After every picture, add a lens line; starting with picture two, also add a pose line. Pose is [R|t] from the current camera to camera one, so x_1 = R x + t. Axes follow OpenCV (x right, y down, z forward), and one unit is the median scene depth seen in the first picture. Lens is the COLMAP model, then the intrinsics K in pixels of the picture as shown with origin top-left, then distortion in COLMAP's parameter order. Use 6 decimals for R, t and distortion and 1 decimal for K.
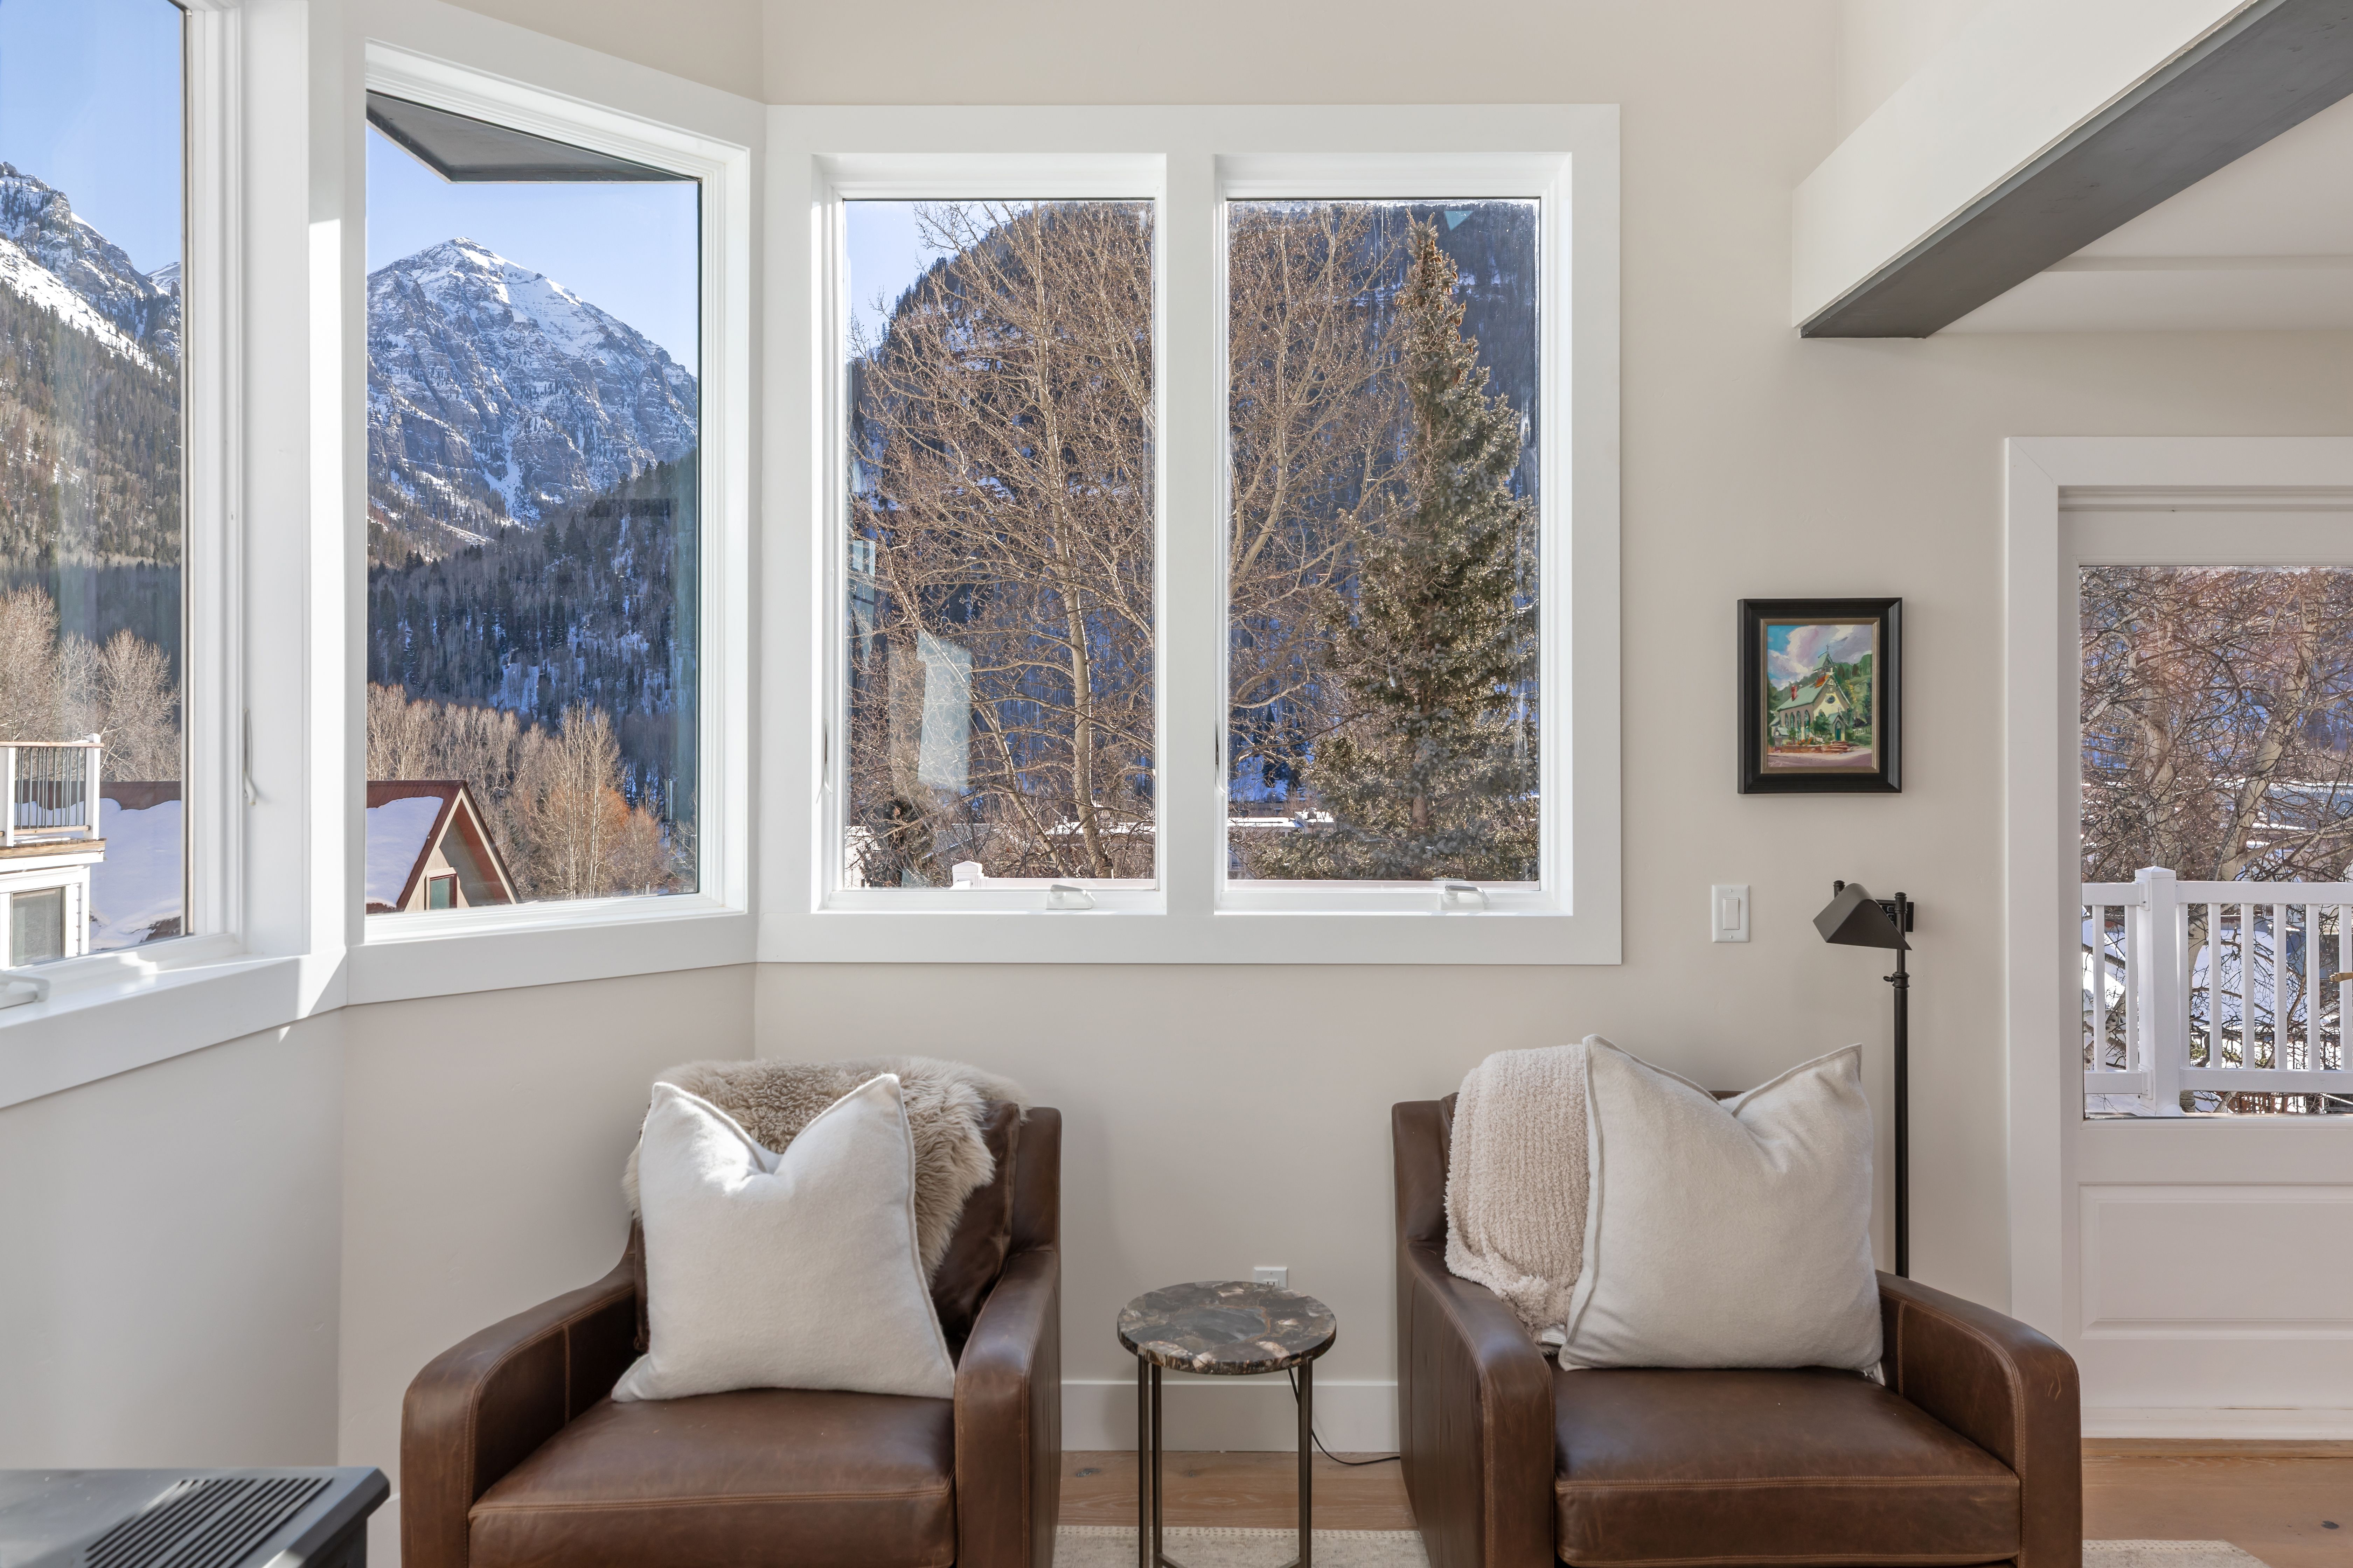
lens RADIAL K [[1561.8, 0, 1178.9], [0, 1561.8, 744.2], [0, 0, 1]] dist [0.017227, -0.001139]
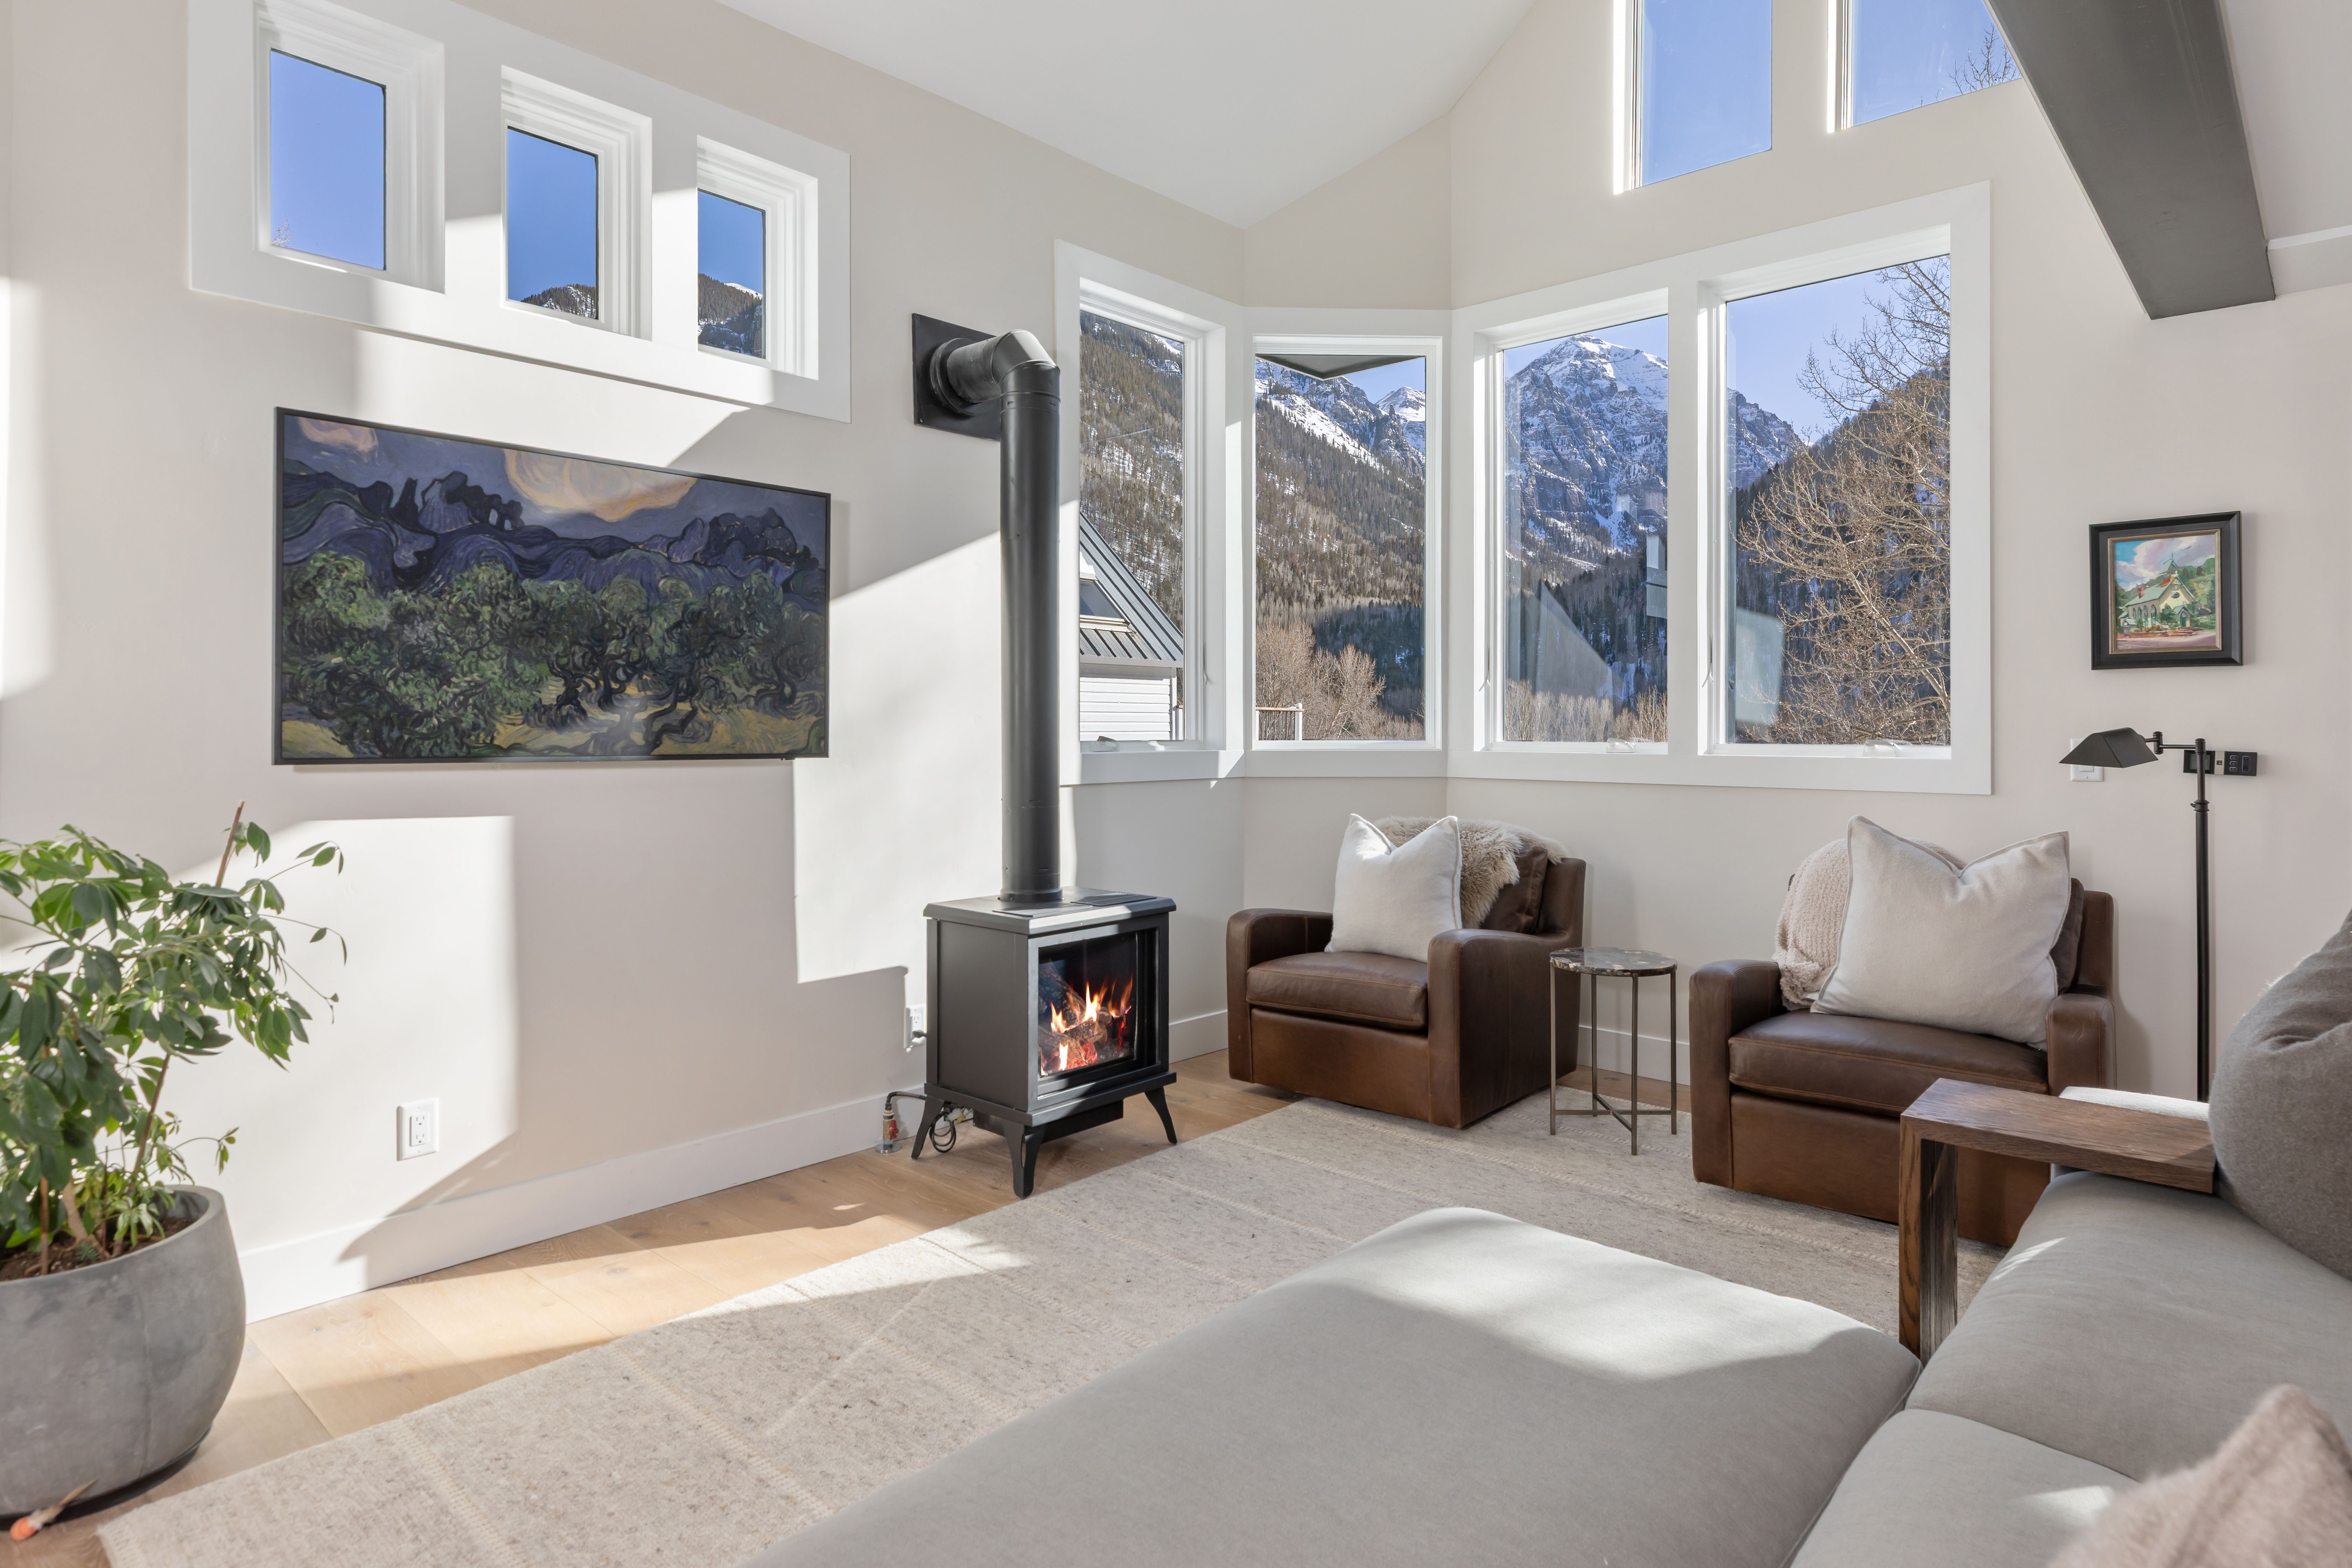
lens RADIAL K [[1296.0, 0, 1203.9], [0, 1296.0, 733.3], [0, 0, 1]] dist [-0.000906, 0.000226]
pose [[0.754146, 0.002820, -0.656701, 0.484630], [-0.000202, 0.999992, 0.004061, 0.076840], [0.656707, -0.002930, 0.754141, -0.317636]]
